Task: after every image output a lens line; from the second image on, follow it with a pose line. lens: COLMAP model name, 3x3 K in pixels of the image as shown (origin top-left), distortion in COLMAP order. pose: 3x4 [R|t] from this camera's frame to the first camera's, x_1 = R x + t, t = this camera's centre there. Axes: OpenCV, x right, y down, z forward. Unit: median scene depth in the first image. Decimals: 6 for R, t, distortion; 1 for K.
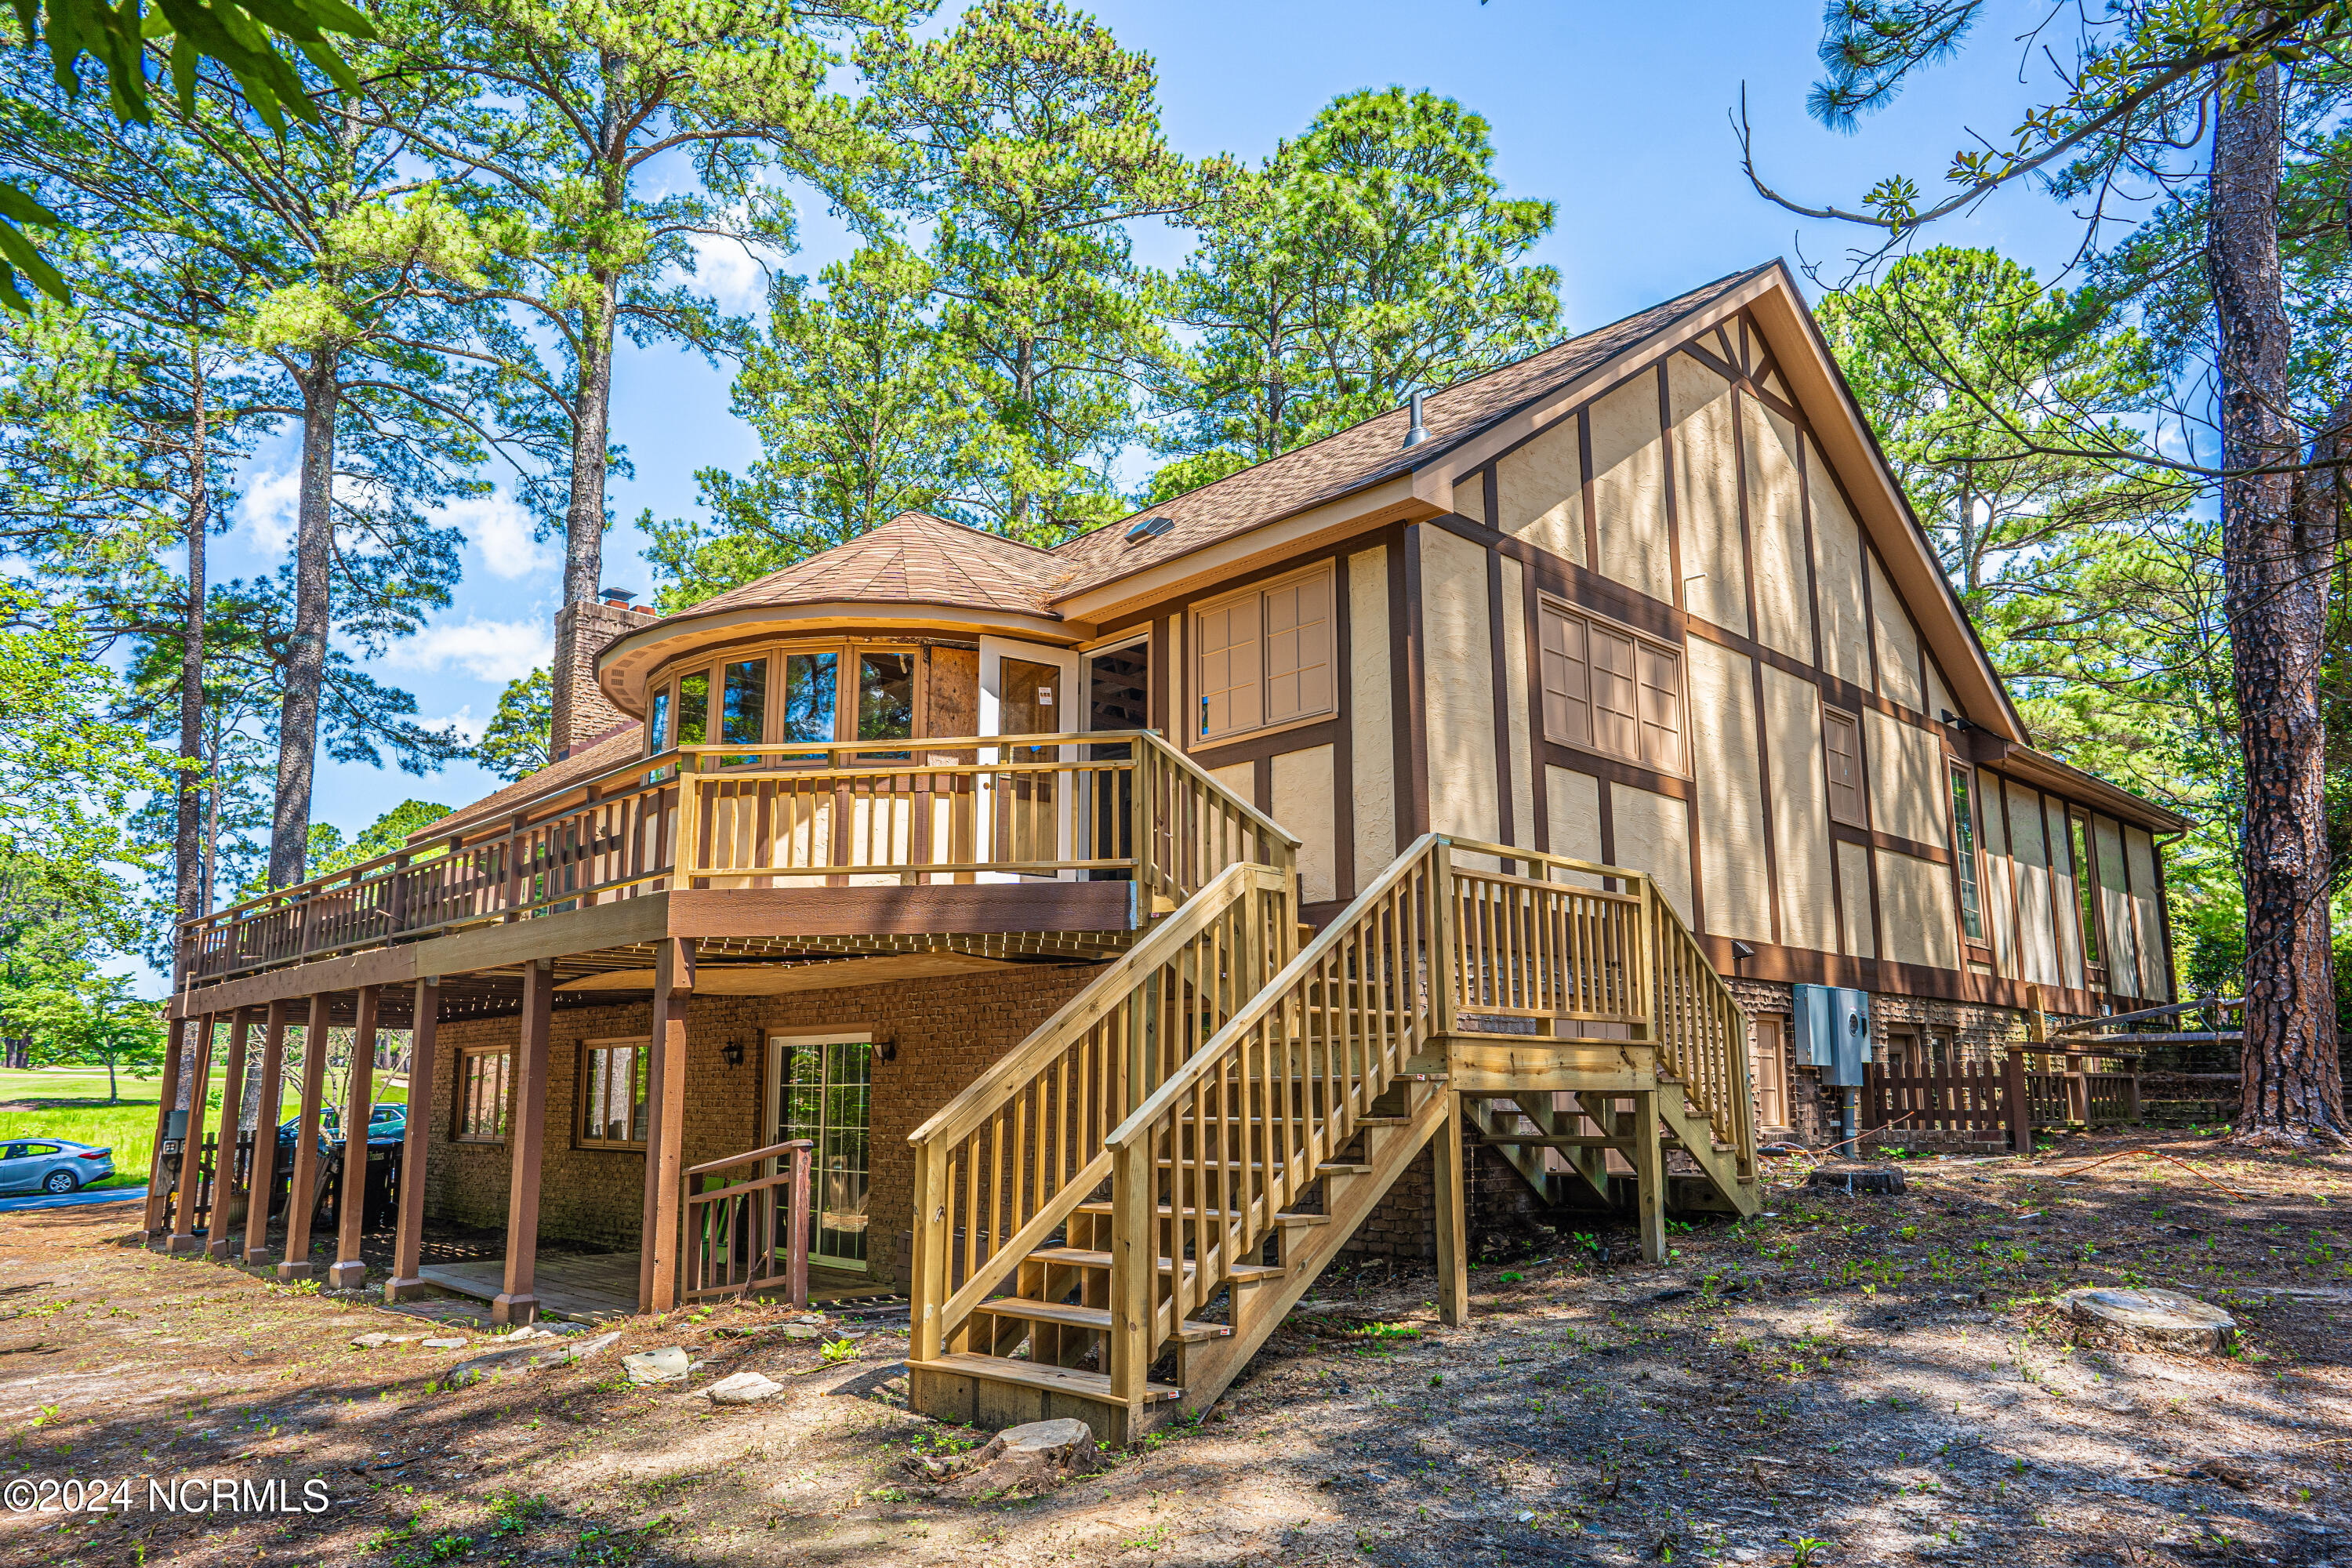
lens RADIAL K [[1559.6, 0, 1177.1], [0, 1559.6, 806.1], [0, 0, 1]] dist [-0.024203, 0.020919]
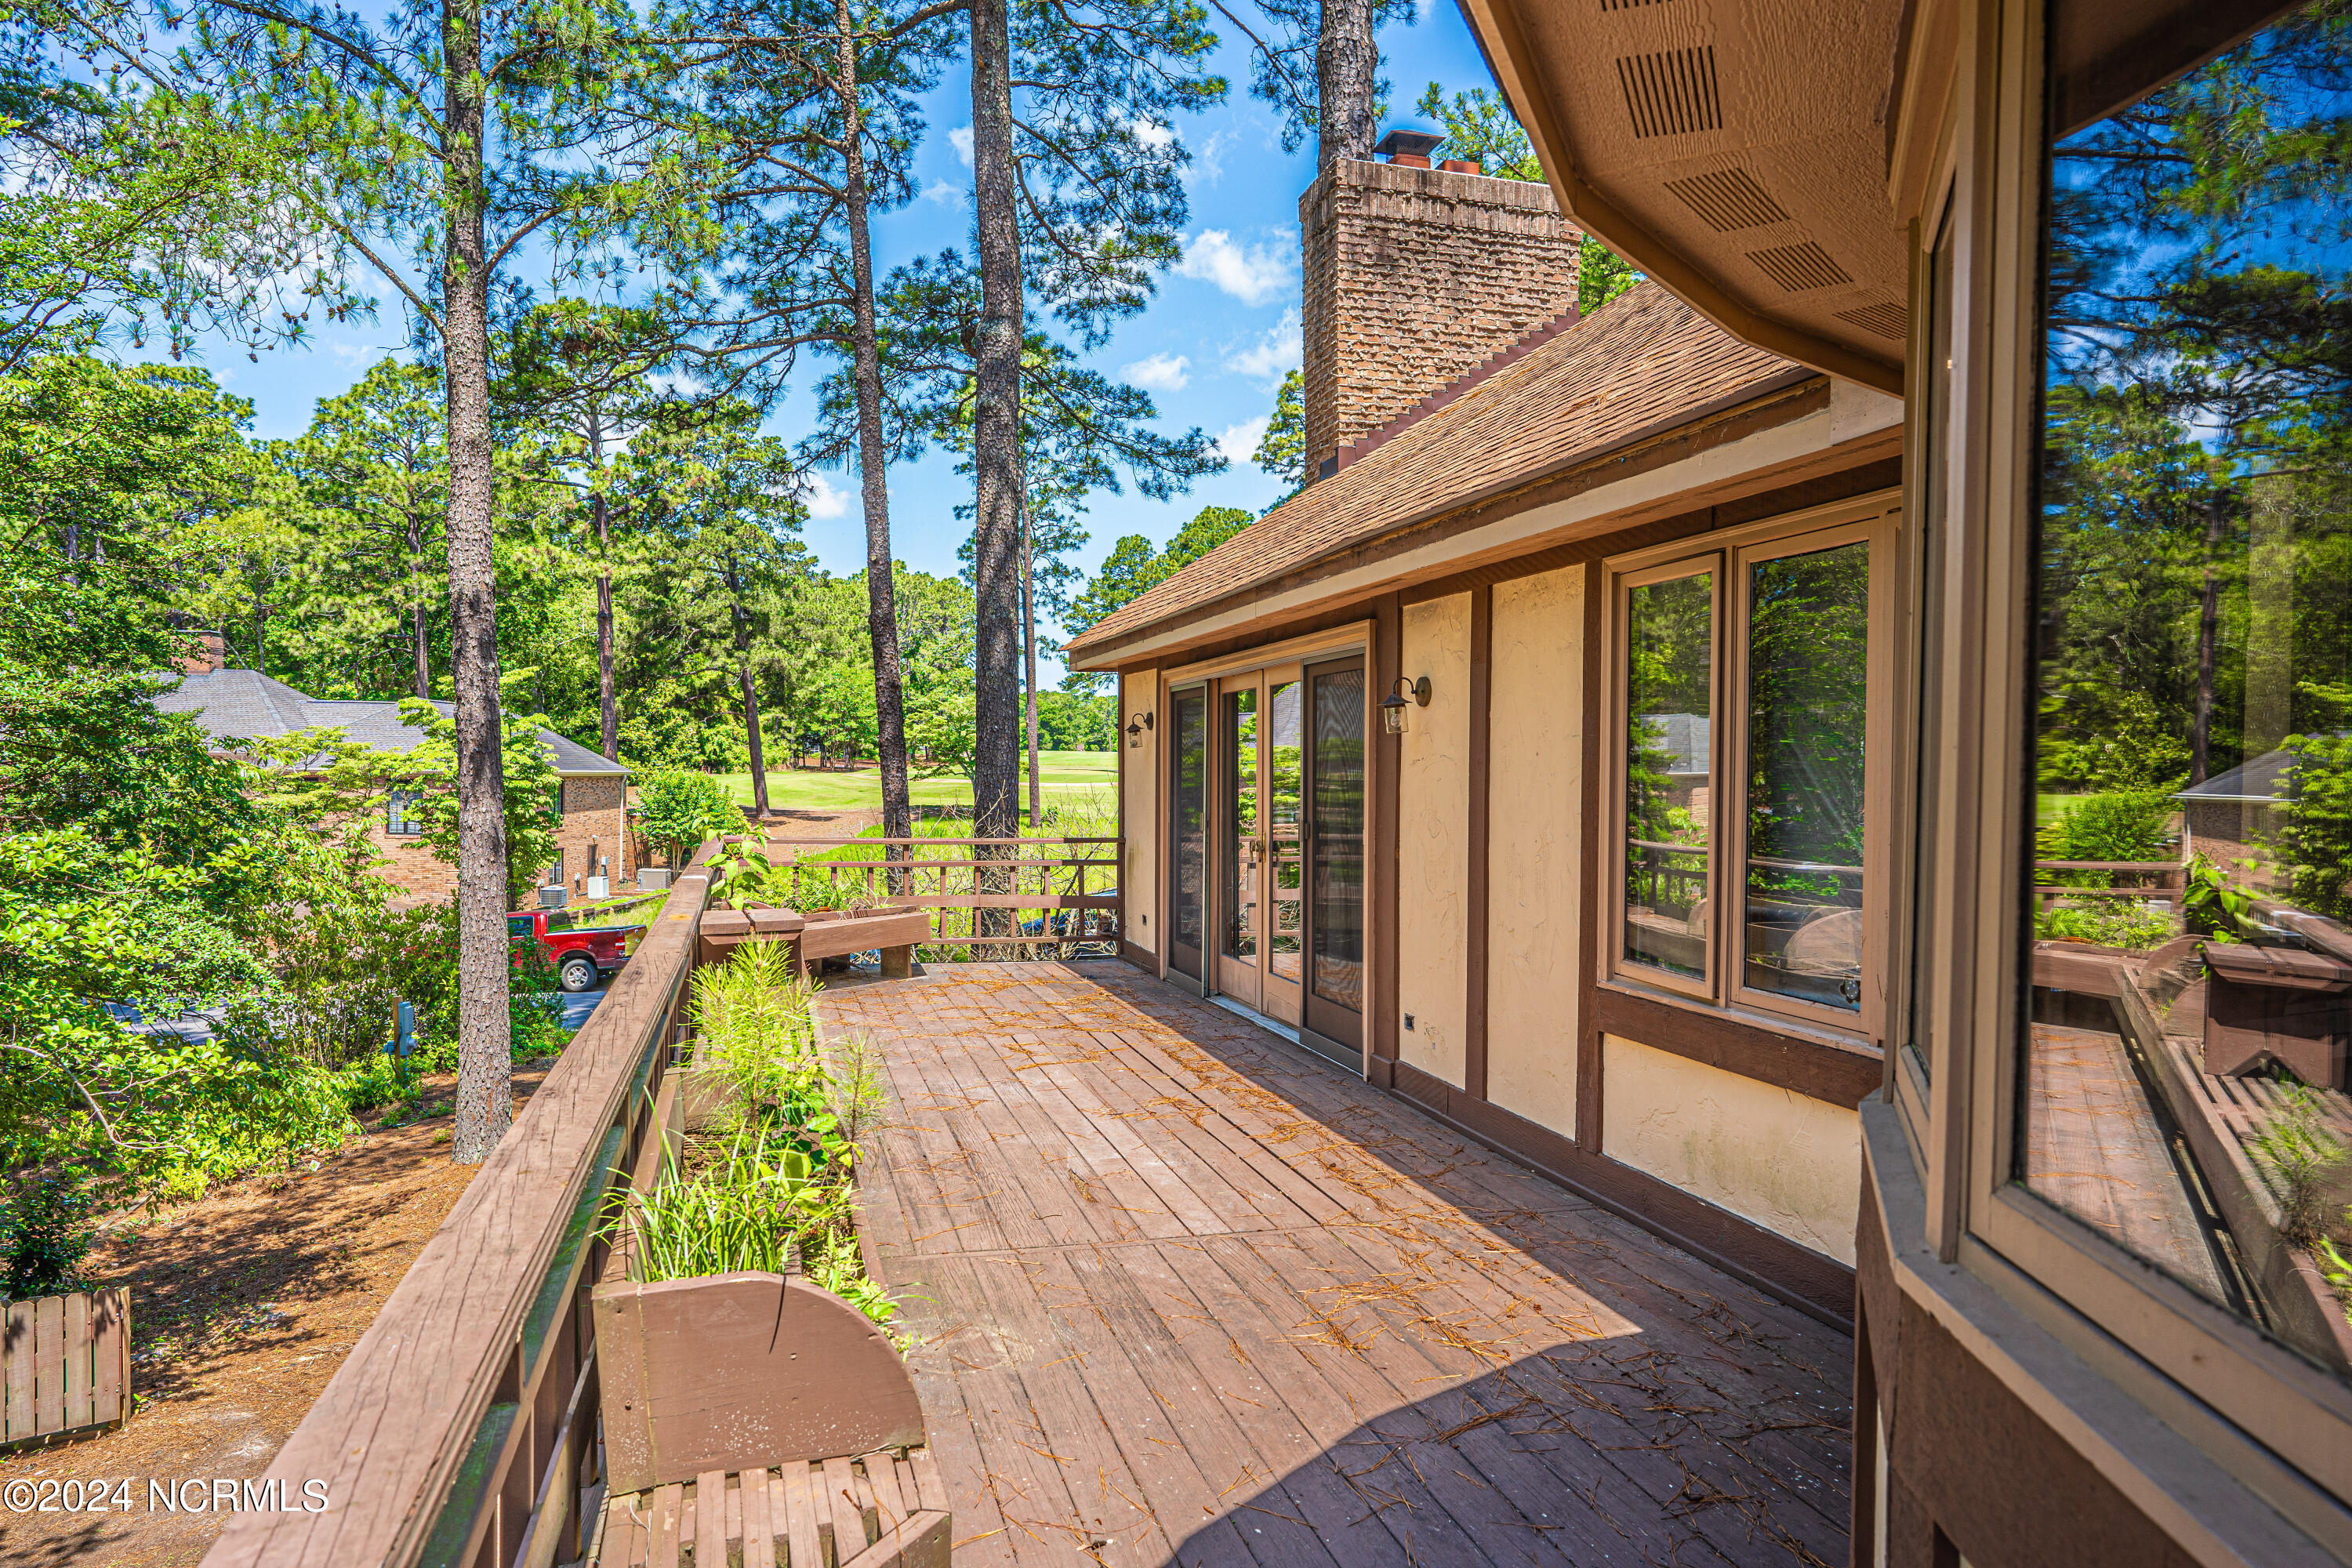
lens RADIAL K [[1559.6, 0, 1165.7], [0, 1559.6, 793.7], [0, 0, 1]] dist [-0.024203, 0.020919]
pose [[0.877986, 0.018498, -0.478329, -0.120442], [0.076152, 0.981130, 0.177721, -0.014311], [0.472590, -0.192462, 0.860010, 0.319016]]
